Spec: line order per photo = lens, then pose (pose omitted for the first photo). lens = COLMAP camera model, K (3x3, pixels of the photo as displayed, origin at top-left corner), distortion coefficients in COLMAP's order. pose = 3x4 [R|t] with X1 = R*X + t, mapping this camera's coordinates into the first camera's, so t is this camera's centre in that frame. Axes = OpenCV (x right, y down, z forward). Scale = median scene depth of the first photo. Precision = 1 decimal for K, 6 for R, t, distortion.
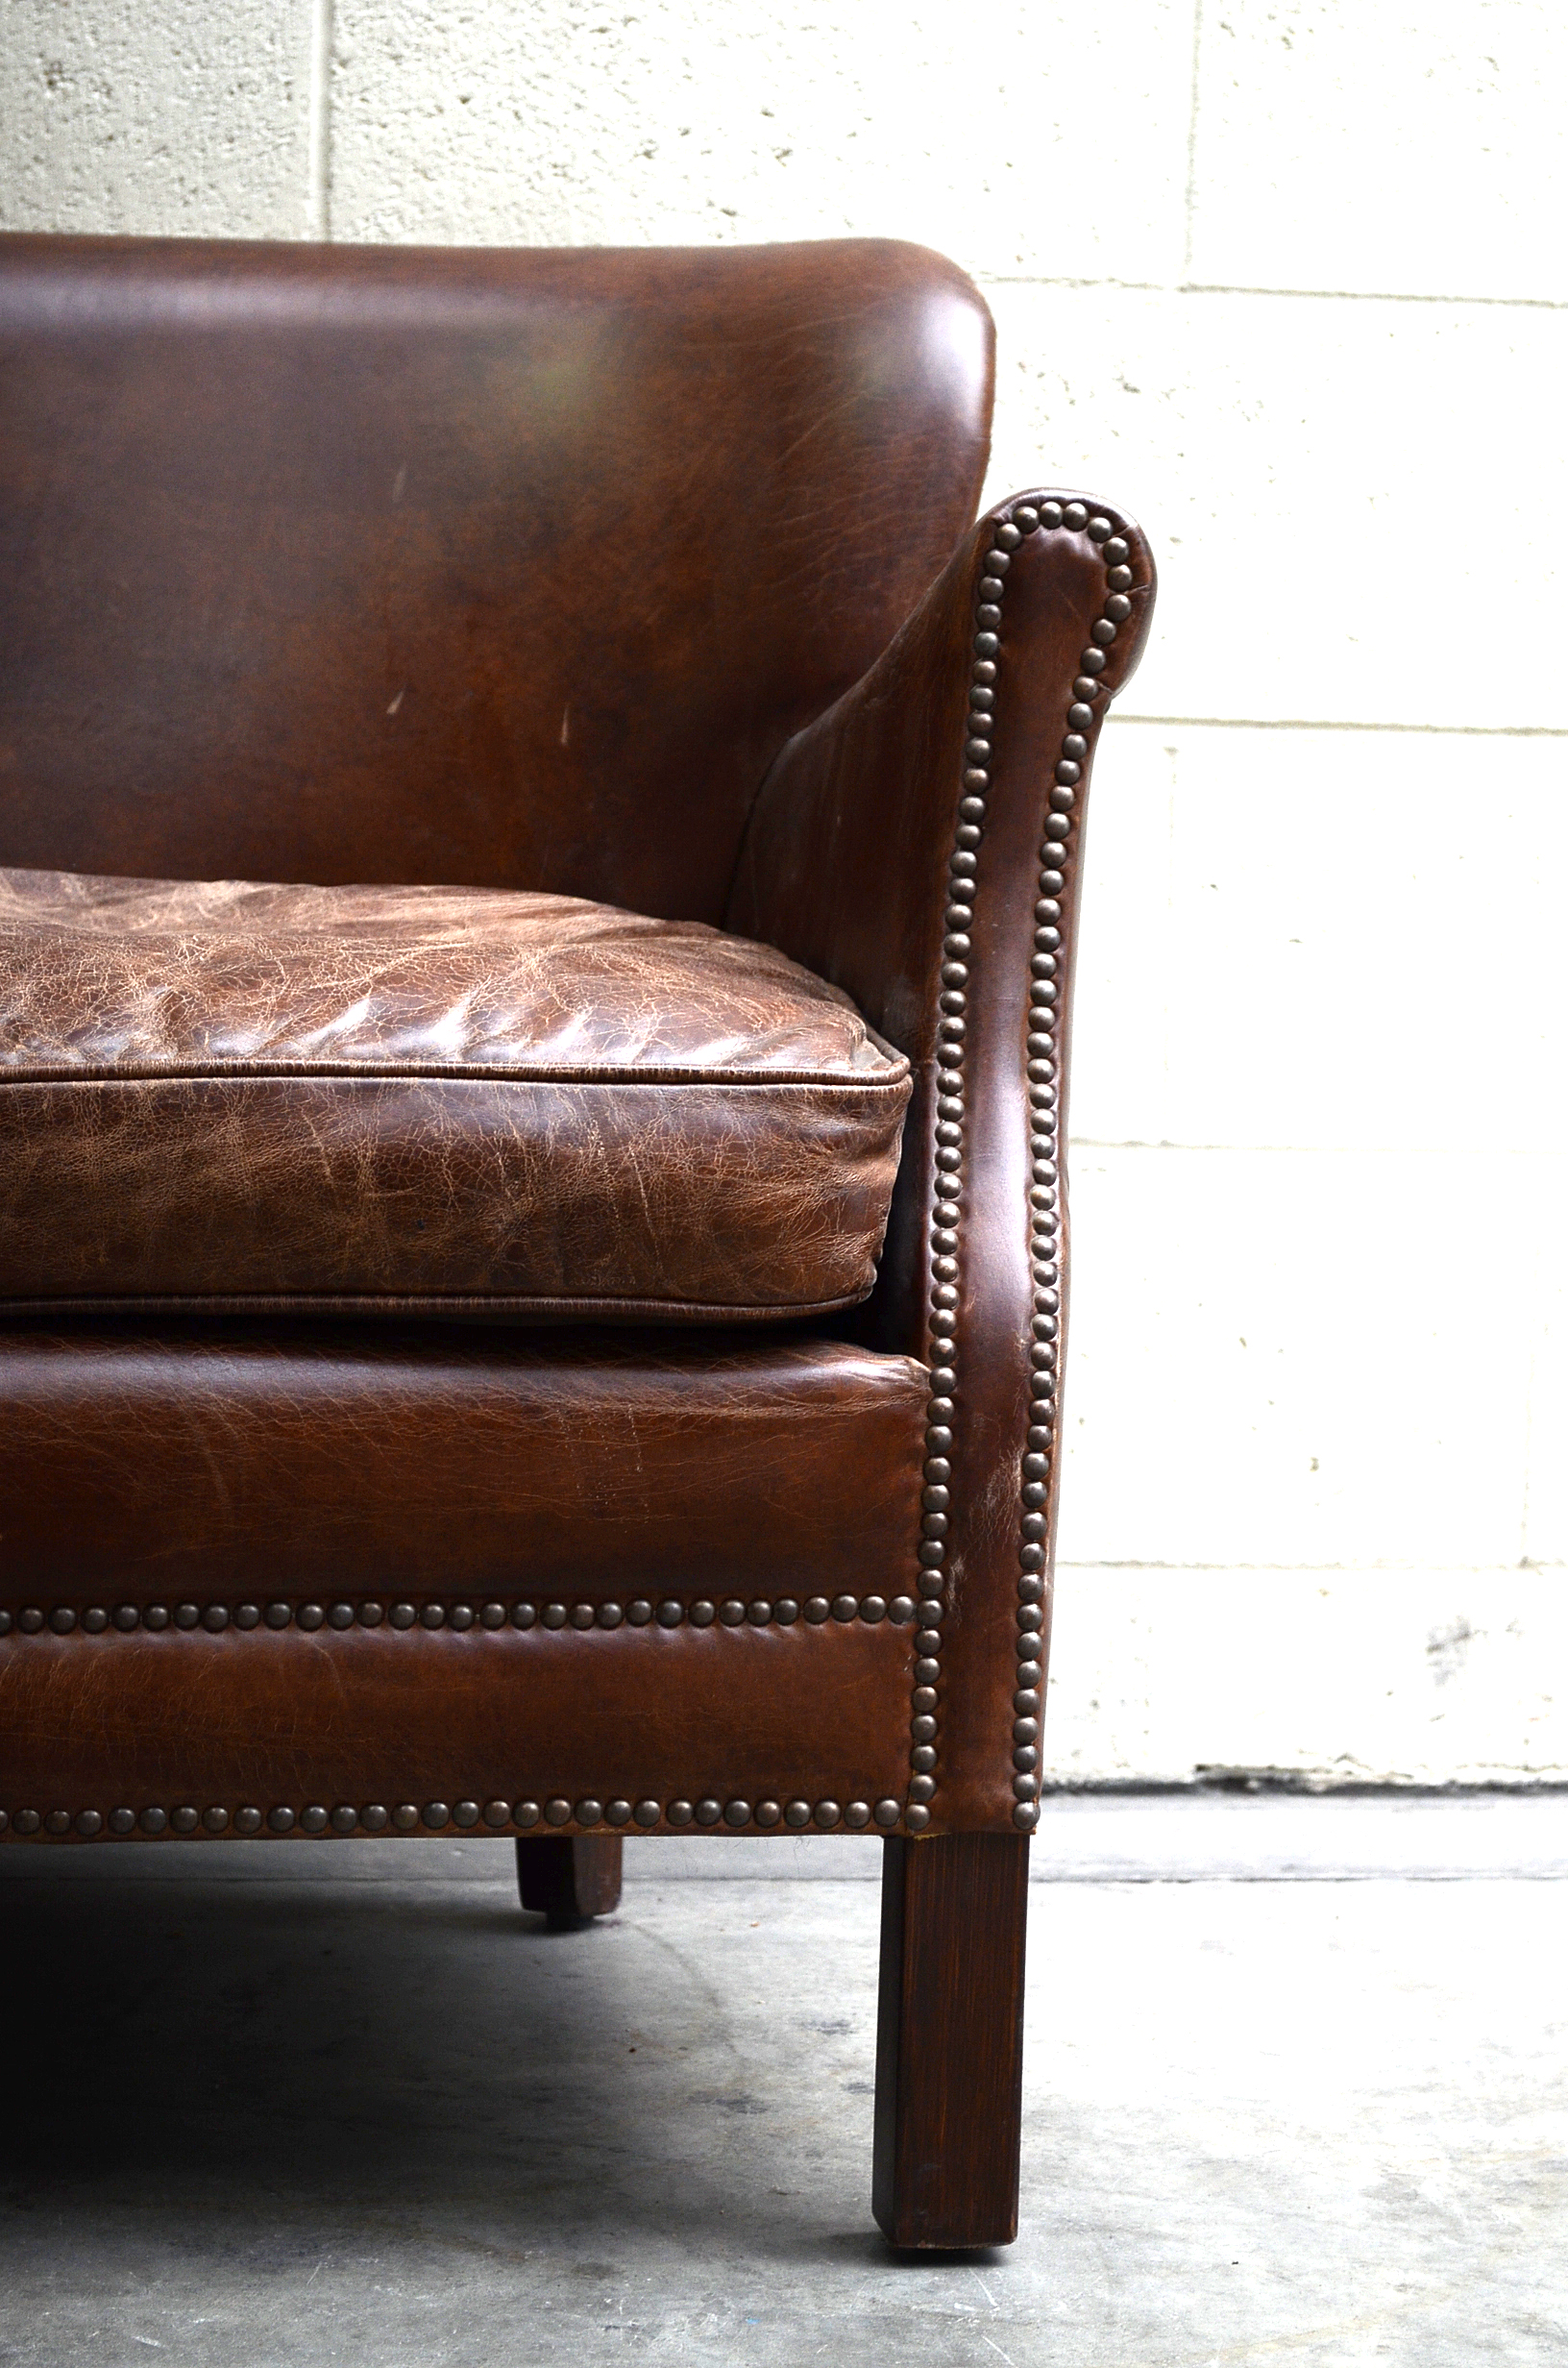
lens RADIAL K [[4954.6, 0, 784.0], [0, 4954.6, 1184.0], [0, 0, 1]] dist [0.013344, 0.035673]
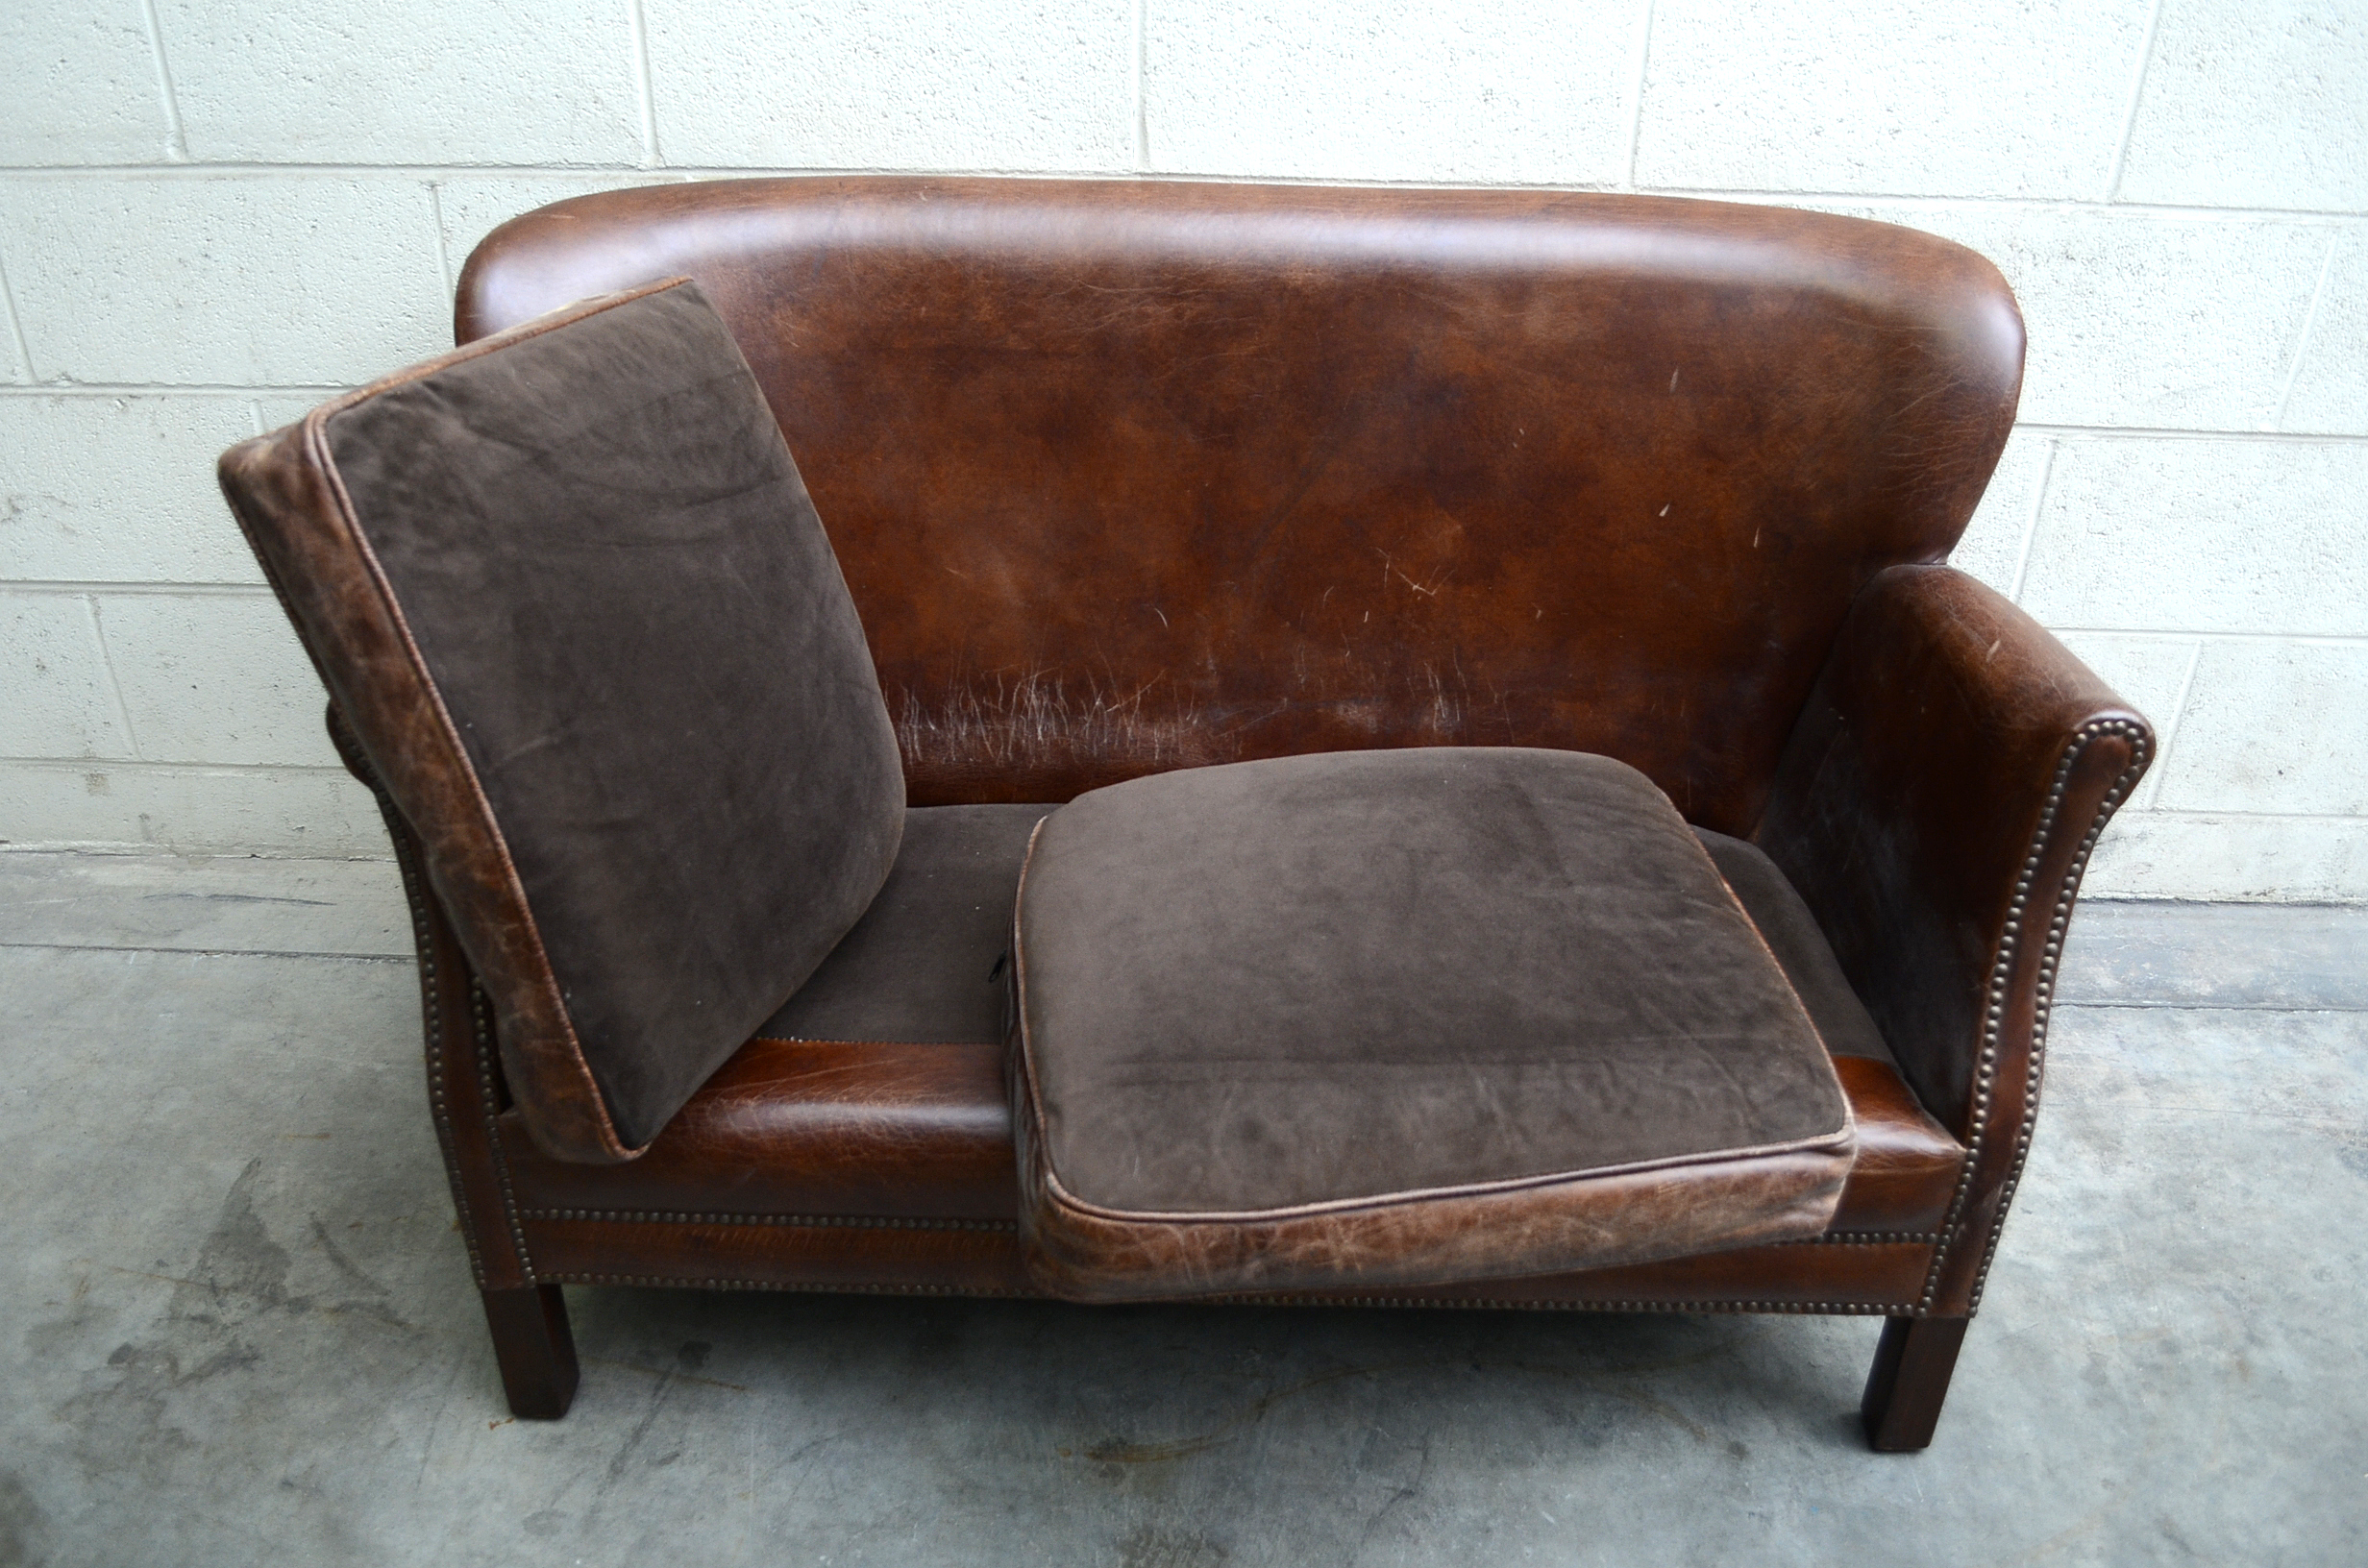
lens RADIAL K [[2168.4, 0, 1172.3], [0, 2168.4, 811.6], [0, 0, 1]] dist [-0.080106, 0.016241]
pose [[0.985883, 0.077646, -0.148345, -0.168486], [0.002845, 0.878081, 0.478504, -0.495296], [0.167413, -0.472171, 0.865464, 0.260263]]
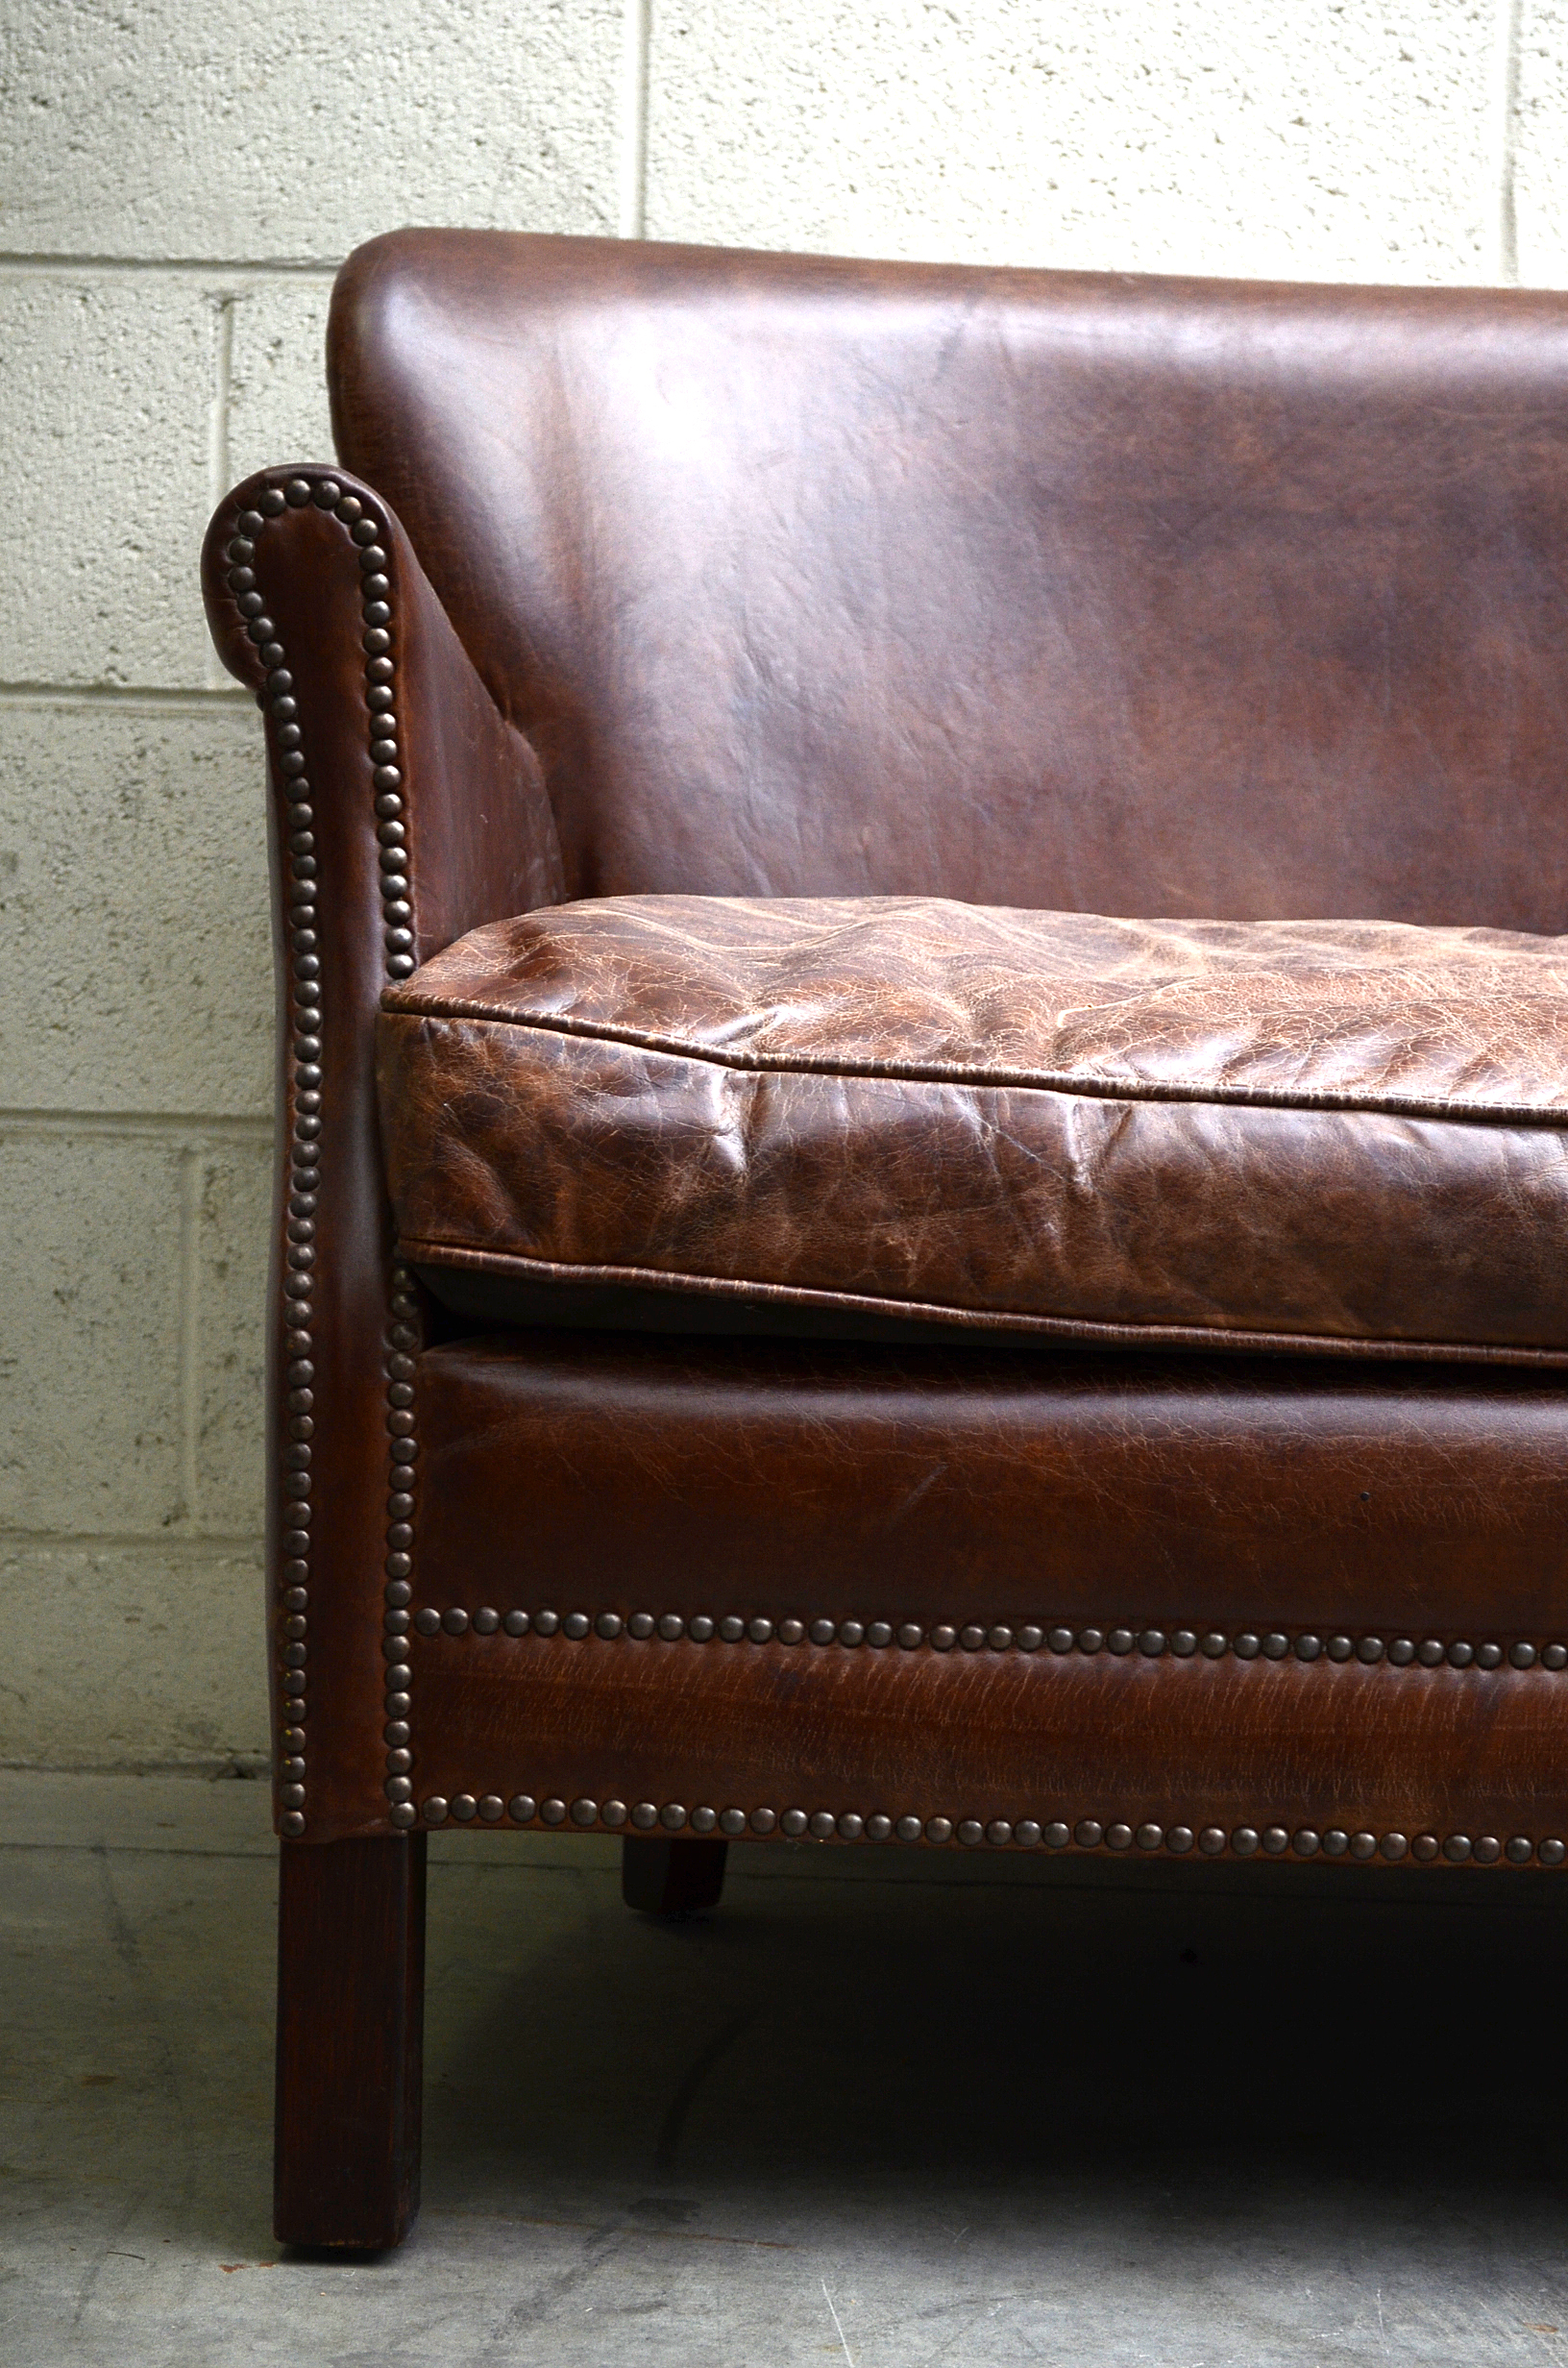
lens RADIAL K [[4684.5, 0, 784.0], [0, 4684.5, 1184.0], [0, 0, 1]] dist [0.019535, -0.010276]
pose [[0.981525, 0.015242, -0.190726, -0.309702], [-0.017641, 0.999785, -0.010889, 0.003904], [0.190519, 0.014053, 0.981583, 0.010839]]
